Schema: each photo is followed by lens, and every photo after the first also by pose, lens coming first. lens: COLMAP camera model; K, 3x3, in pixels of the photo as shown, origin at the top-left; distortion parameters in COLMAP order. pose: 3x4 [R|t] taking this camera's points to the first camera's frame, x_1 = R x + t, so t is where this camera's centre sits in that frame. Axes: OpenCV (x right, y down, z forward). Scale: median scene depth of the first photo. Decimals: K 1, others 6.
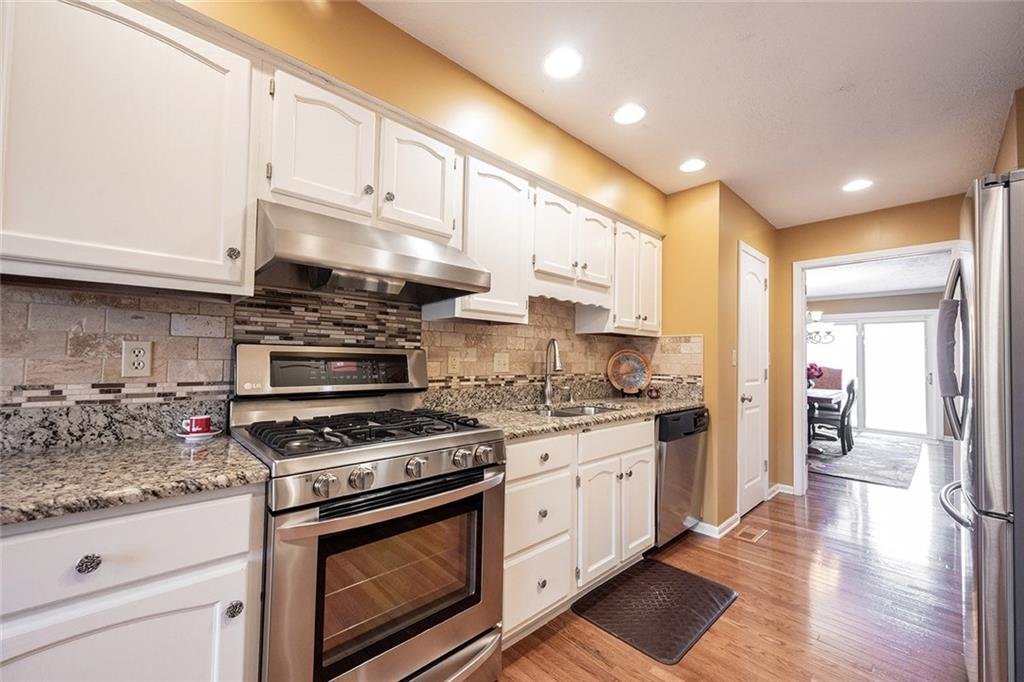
lens RADIAL K [[400.9, 0, 513.7], [0, 400.9, 345.9], [0, 0, 1]] dist [-0.002448, 0.000007]
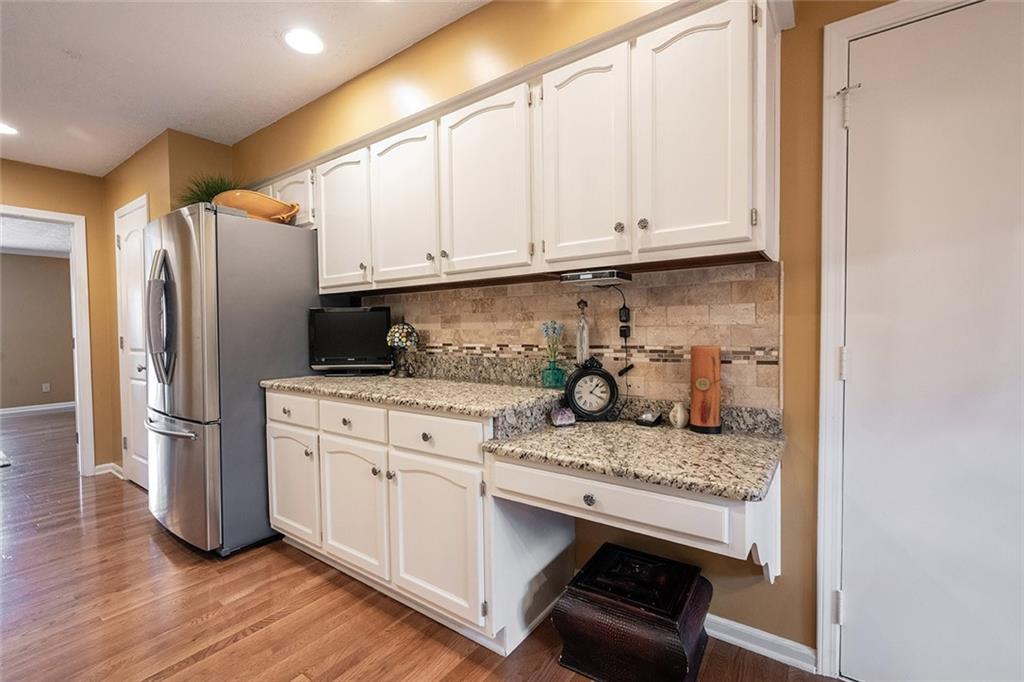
lens RADIAL K [[445.7, 0, 506.8], [0, 445.7, 342.6], [0, 0, 1]] dist [-0.000176, -0.000482]
pose [[-0.185853, -0.045303, 0.981533, -0.595613], [-0.022164, 0.998876, 0.041907, 0.003643], [-0.982327, -0.013966, -0.186649, 0.155923]]
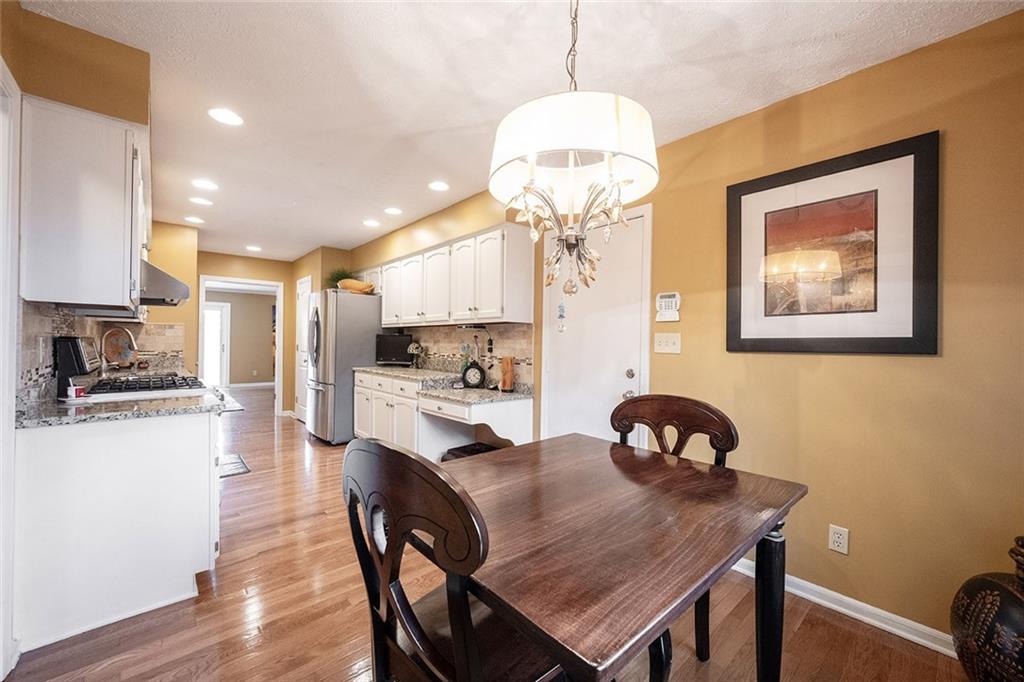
lens RADIAL K [[400.9, 0, 513.4], [0, 400.9, 344.4], [0, 0, 1]] dist [-0.002448, 0.000007]
pose [[0.025433, -0.022074, 0.999433, -1.926732], [-0.045364, 0.998701, 0.023212, -0.079962], [-0.998647, -0.045929, 0.024399, -0.577183]]
